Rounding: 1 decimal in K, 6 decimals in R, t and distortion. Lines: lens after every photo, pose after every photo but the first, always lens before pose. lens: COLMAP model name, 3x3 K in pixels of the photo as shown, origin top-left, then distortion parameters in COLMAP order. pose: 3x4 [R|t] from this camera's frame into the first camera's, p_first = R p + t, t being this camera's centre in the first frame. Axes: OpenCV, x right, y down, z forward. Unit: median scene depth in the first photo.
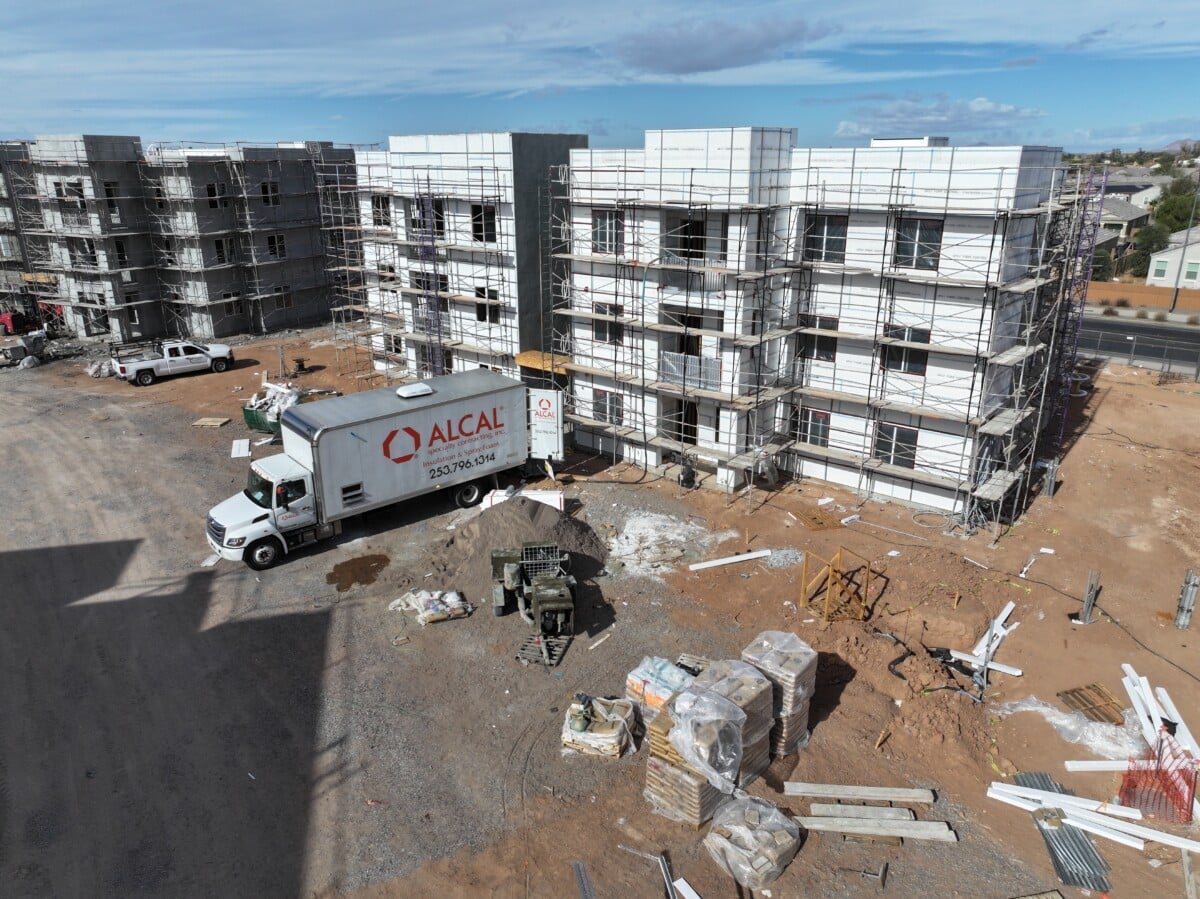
lens RADIAL K [[848.4, 0, 602.6], [0, 848.4, 444.4], [0, 0, 1]] dist [0.002510, 0.020681]
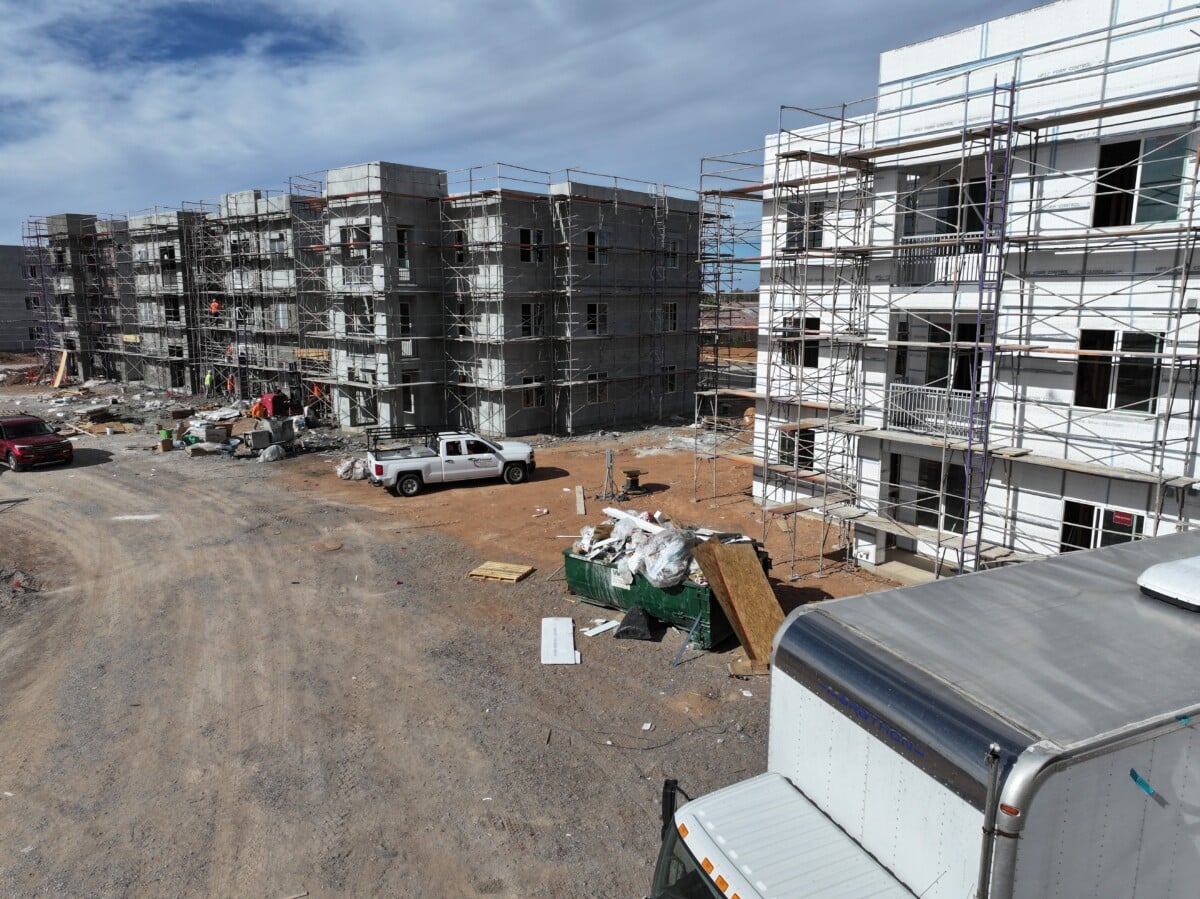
lens RADIAL K [[840.6, 0, 600.0], [0, 840.6, 449.5], [0, 0, 1]] dist [0.028082, -0.000271]
pose [[0.957359, 0.055205, -0.283576, -0.205300], [-0.097036, 0.985994, -0.135648, -0.029699], [0.272116, 0.157381, 0.949307, 0.401979]]
